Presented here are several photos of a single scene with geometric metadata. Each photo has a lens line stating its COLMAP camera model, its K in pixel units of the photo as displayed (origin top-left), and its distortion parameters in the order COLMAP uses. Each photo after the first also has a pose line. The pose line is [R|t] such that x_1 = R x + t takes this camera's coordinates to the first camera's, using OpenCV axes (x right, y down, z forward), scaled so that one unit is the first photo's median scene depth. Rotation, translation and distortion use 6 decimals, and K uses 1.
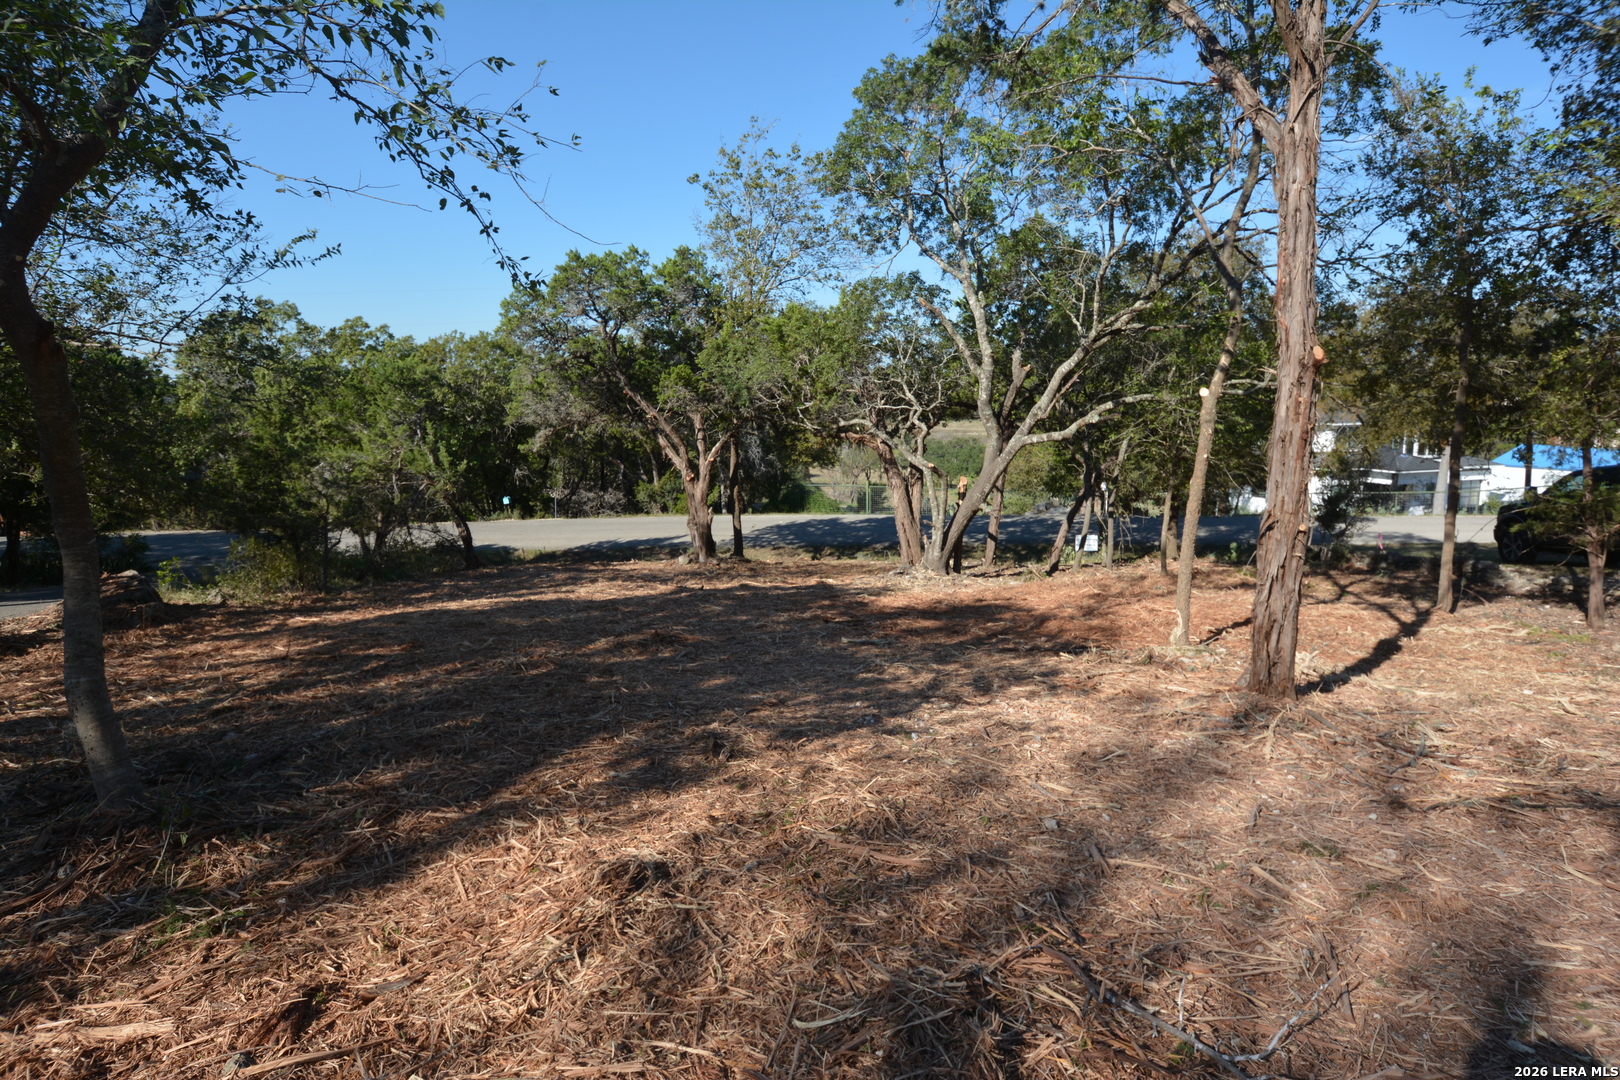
lens RADIAL K [[889.3, 0, 811.4], [0, 889.3, 536.7], [0, 0, 1]] dist [-0.000490, -0.000002]
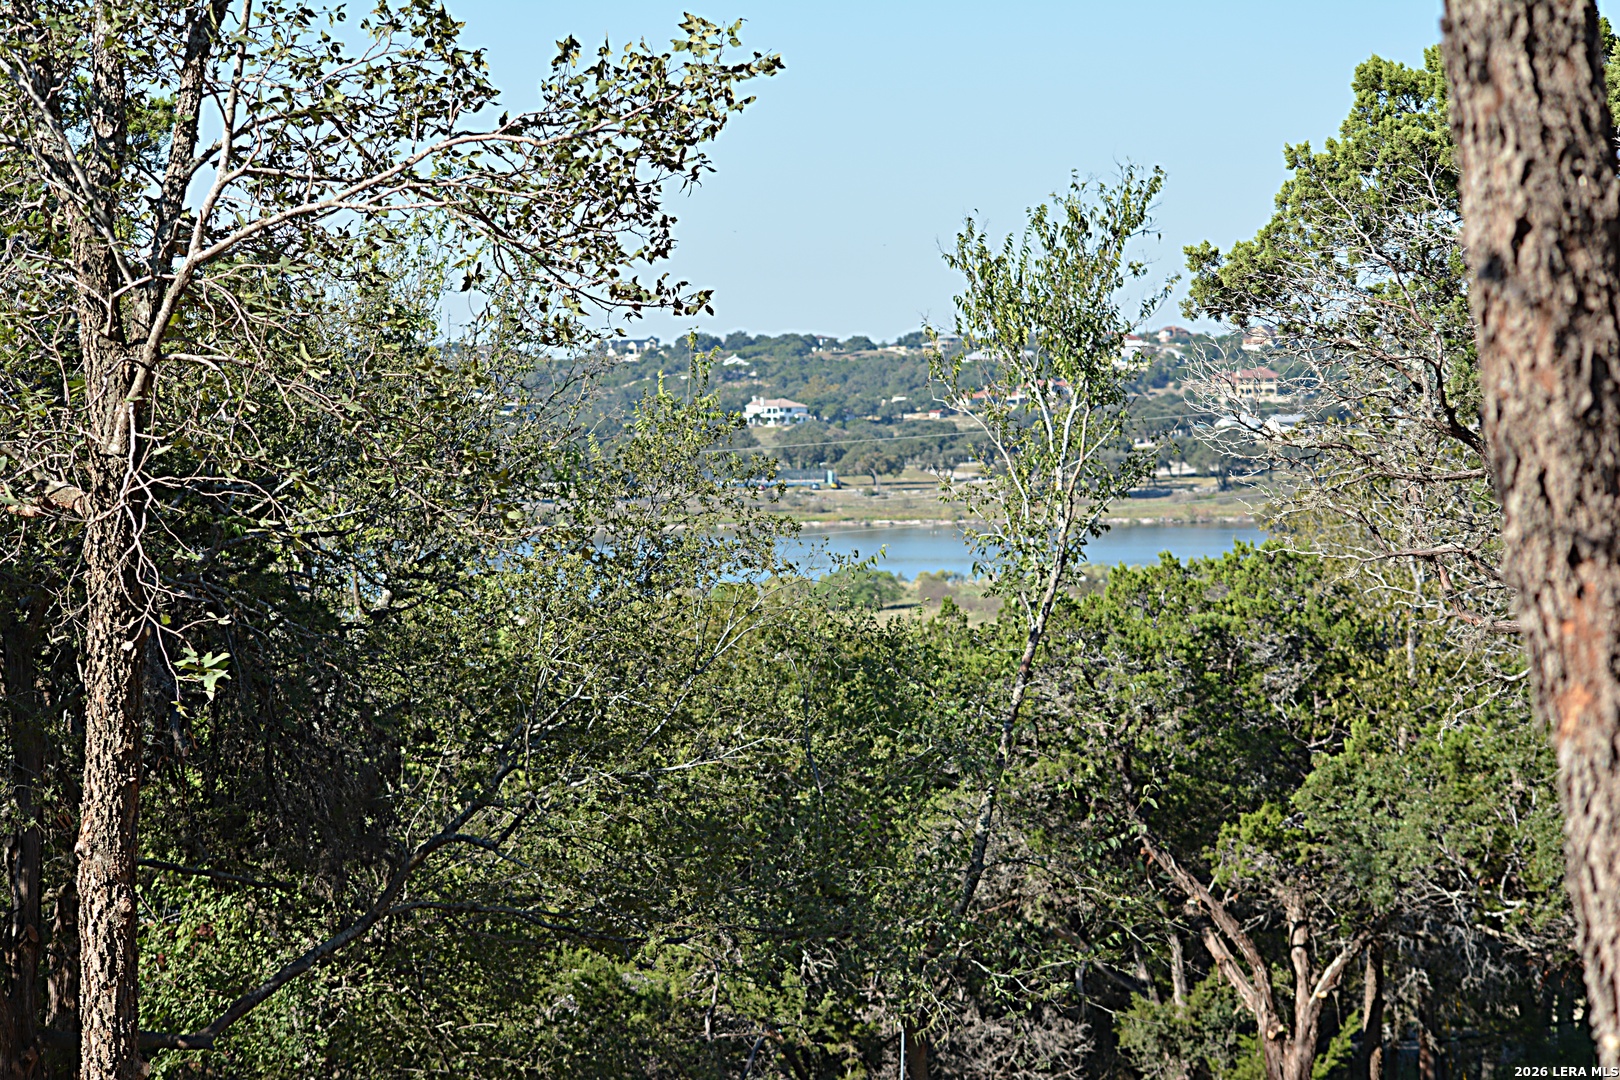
lens RADIAL K [[4852.0, 0, 809.6], [0, 4852.0, 539.7], [0, 0, 1]] dist [0.176723, 0.000000]
pose [[0.973154, 0.004495, -0.230110, 0.209311], [-0.033549, 0.991901, -0.122507, -0.001734], [0.227695, 0.126938, 0.965423, -1.532004]]
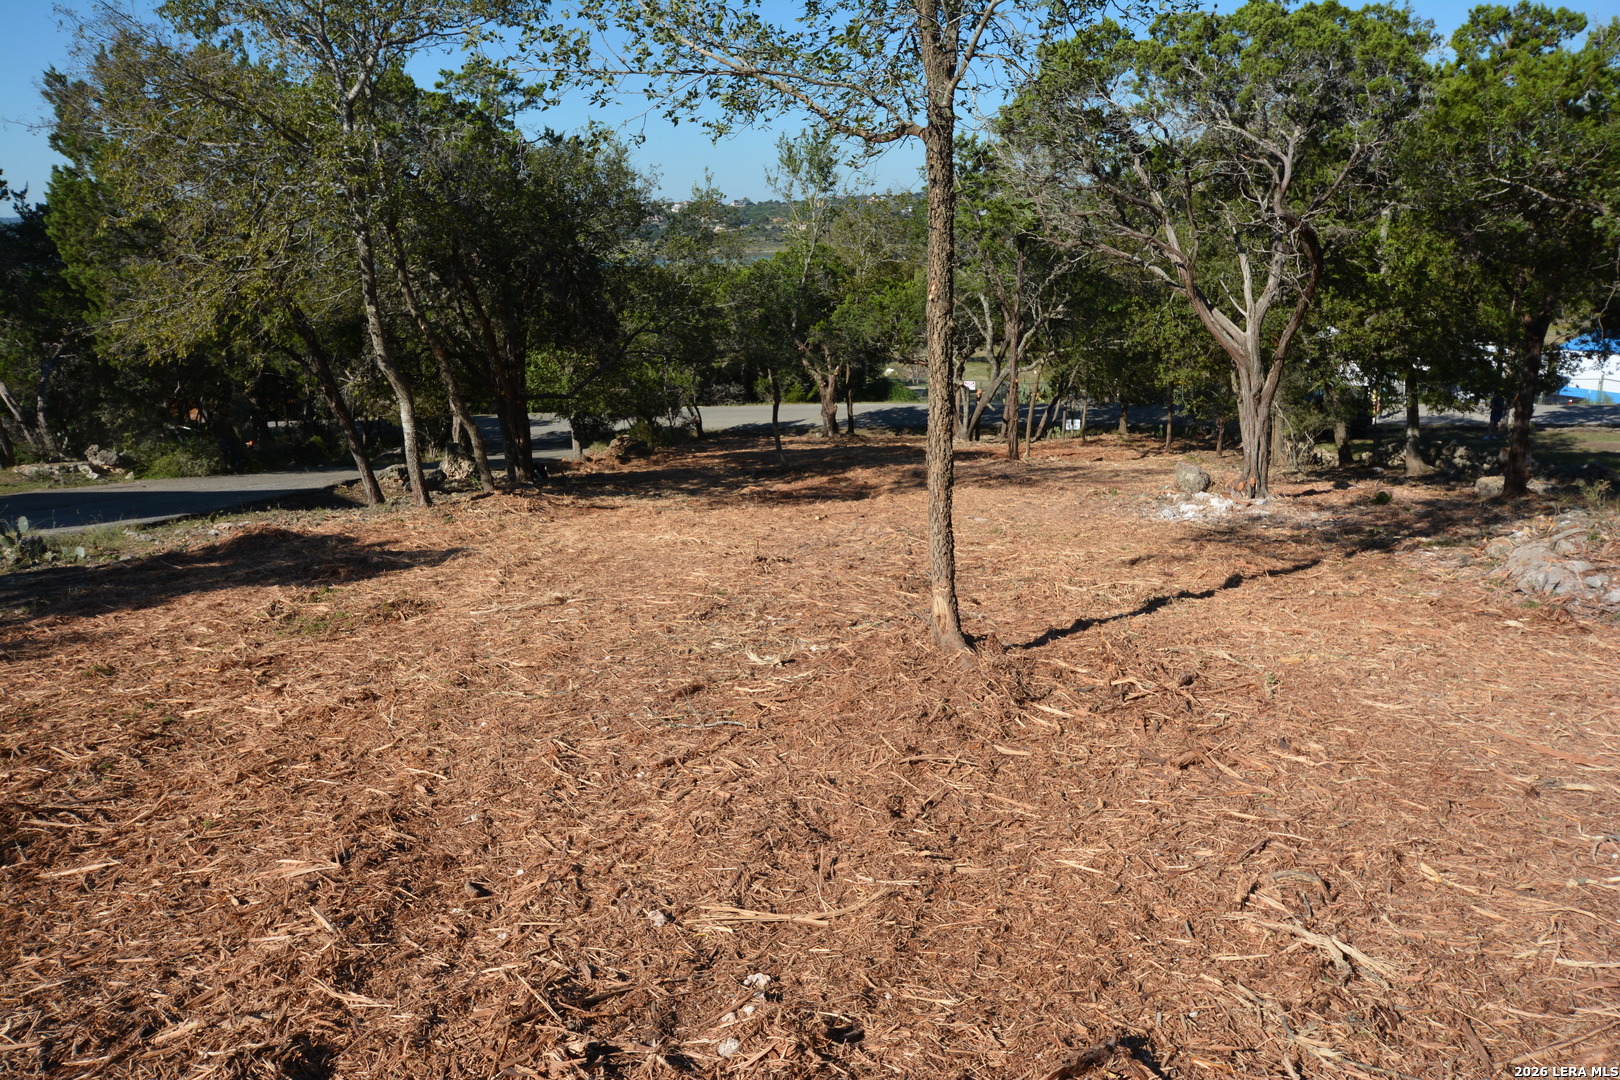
lens RADIAL K [[1242.4, 0, 806.7], [0, 1242.4, 537.9], [0, 0, 1]] dist [-0.004892, -0.000342]
pose [[0.998122, 0.005663, -0.061001, -0.023716], [0.000150, 0.995490, 0.094863, -0.002612], [0.061263, -0.094694, 0.993620, -1.305129]]
